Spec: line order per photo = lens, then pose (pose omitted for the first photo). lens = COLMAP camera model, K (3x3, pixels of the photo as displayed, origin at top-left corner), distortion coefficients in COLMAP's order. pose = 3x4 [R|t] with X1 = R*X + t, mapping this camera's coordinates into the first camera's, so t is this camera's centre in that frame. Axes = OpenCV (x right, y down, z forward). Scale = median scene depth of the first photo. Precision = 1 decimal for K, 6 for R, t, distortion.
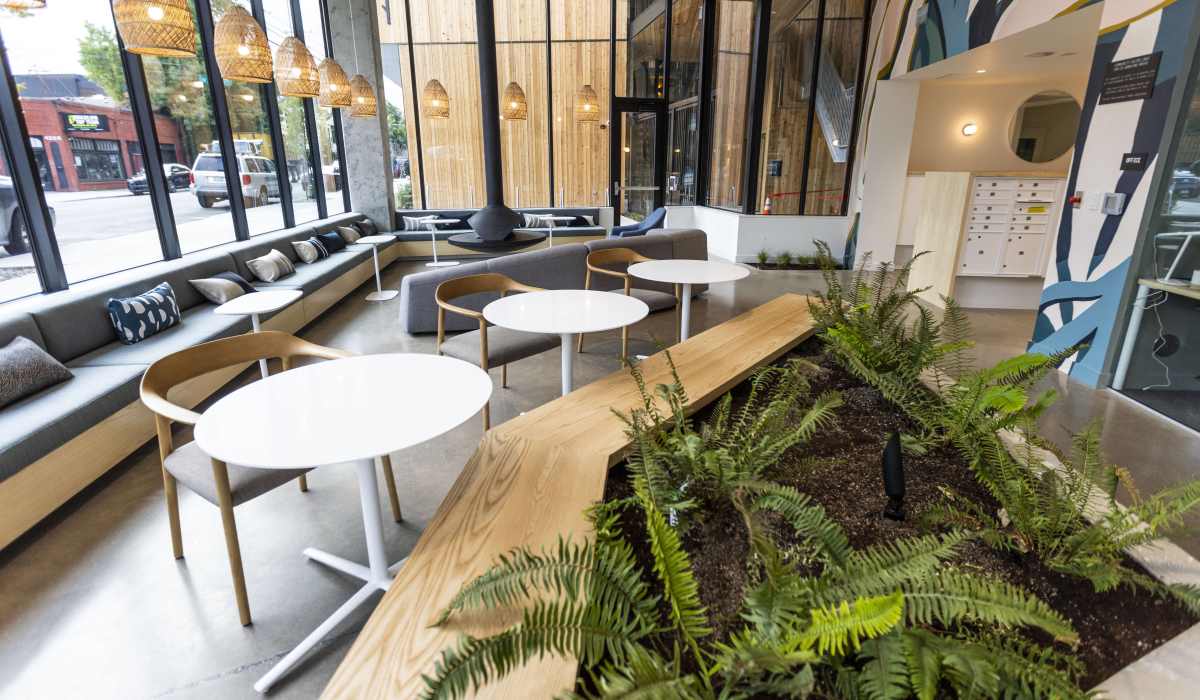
lens RADIAL K [[561.1, 0, 598.5], [0, 561.1, 331.4], [0, 0, 1]] dist [-0.002683, -0.000403]
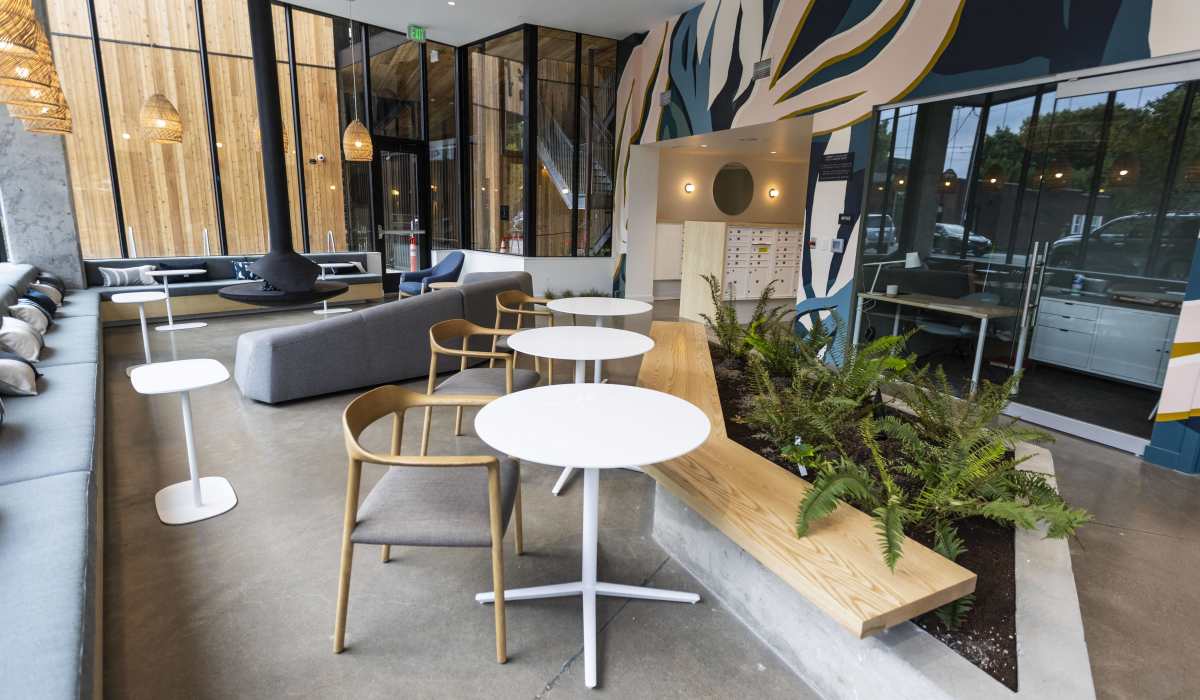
lens RADIAL K [[595.3, 0, 600.0], [0, 595.3, 350.0], [0, 0, 1]] dist [0.002782, -0.000245]
pose [[0.838000, -0.100611, 0.536315, -0.375469], [0.127541, 0.991745, -0.013235, -0.003413], [-0.530556, 0.079493, 0.843914, -0.011039]]
